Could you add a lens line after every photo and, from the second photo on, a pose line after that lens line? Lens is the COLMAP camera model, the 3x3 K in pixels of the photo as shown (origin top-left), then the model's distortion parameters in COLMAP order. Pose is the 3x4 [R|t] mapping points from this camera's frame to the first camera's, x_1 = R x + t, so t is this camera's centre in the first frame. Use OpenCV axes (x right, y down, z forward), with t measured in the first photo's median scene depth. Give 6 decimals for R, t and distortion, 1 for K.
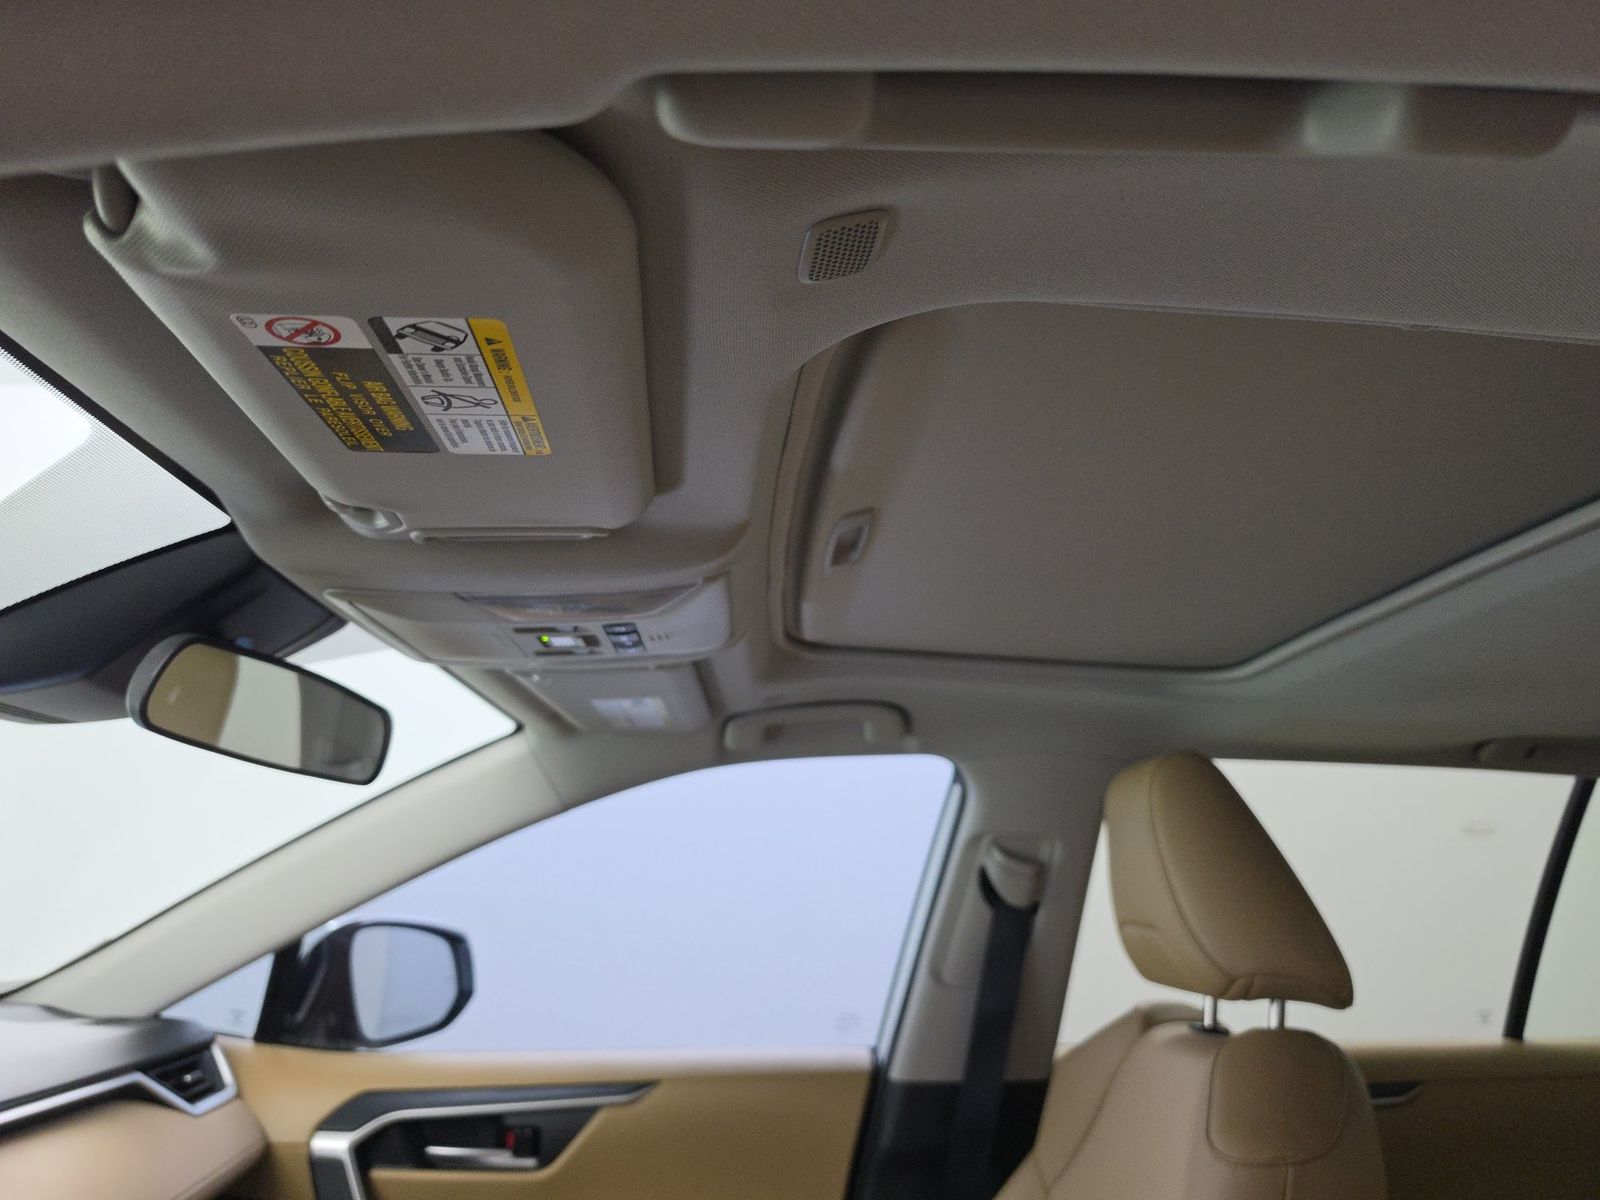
lens RADIAL K [[1127.3, 0, 788.8], [0, 1127.3, 598.0], [0, 0, 1]] dist [0.103666, -0.122683]
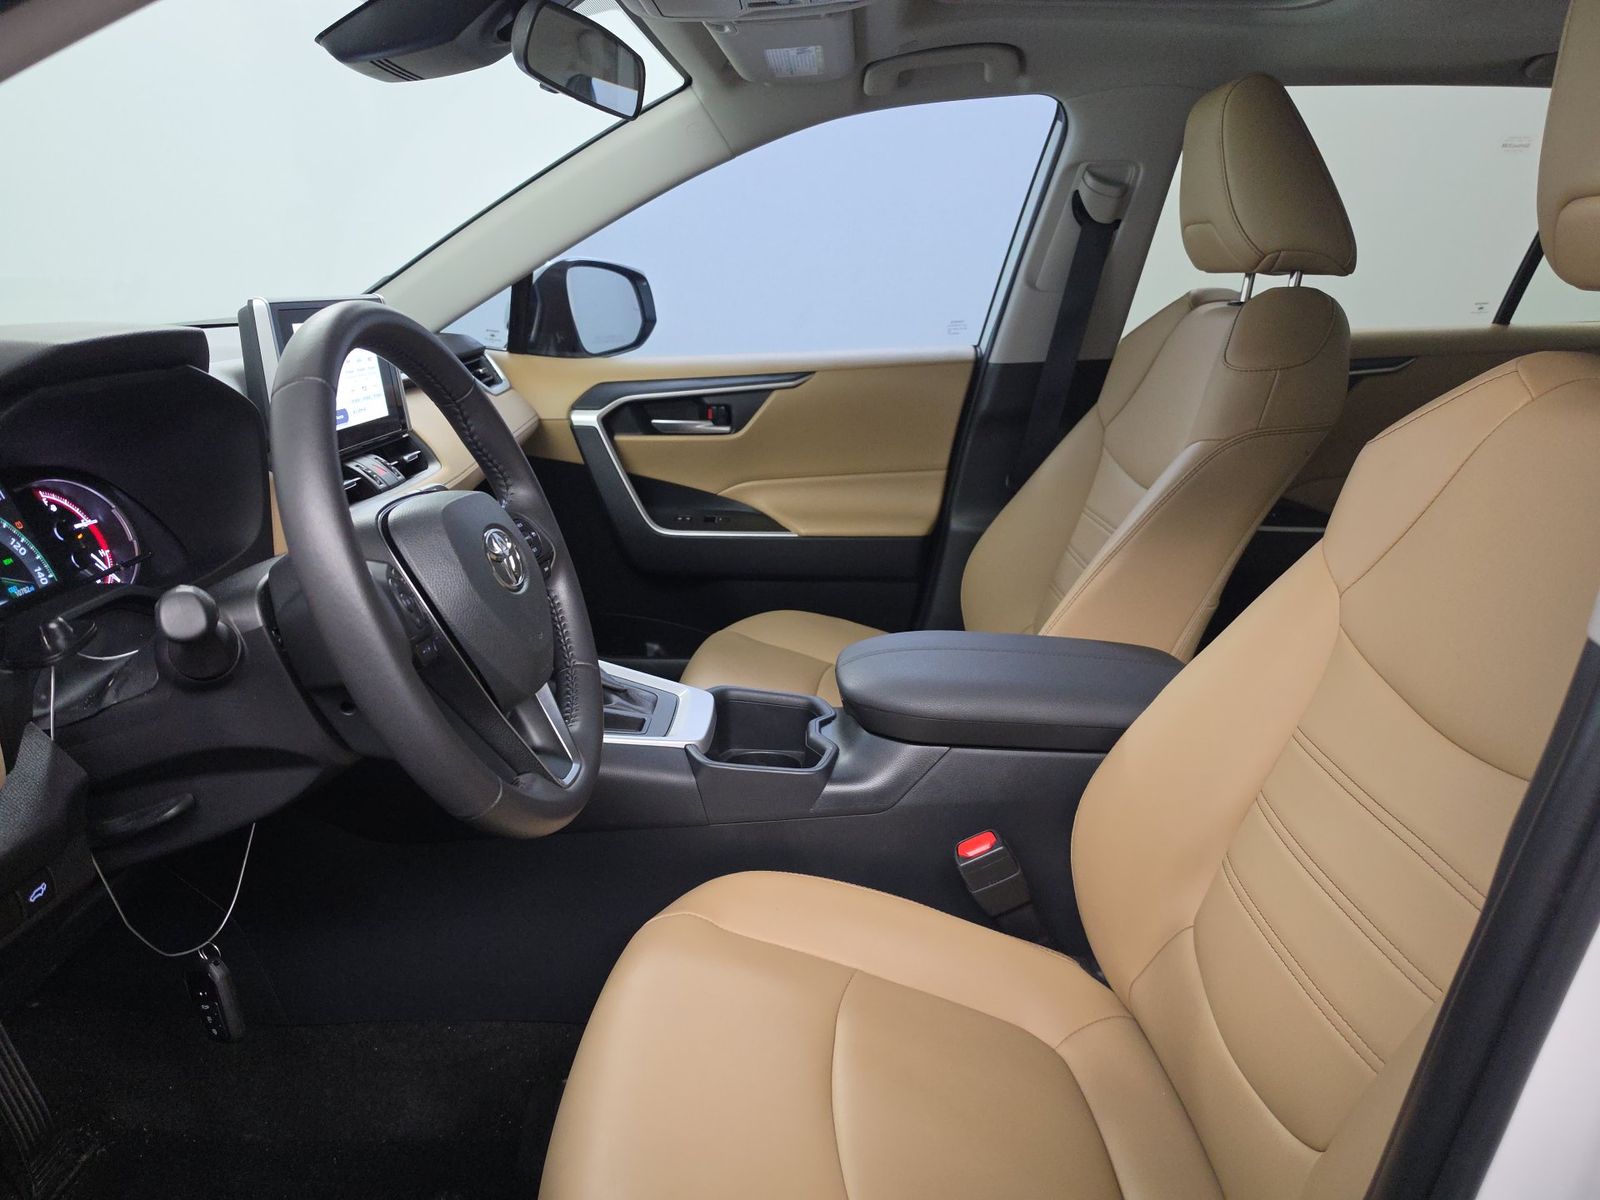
lens RADIAL K [[1127.3, 0, 788.8], [0, 1127.3, 598.0], [0, 0, 1]] dist [0.103666, -0.122683]
pose [[0.997882, -0.017440, -0.062664, -0.066538], [0.046332, 0.866757, 0.496575, -0.008253], [0.045654, -0.498426, 0.865729, -0.288095]]
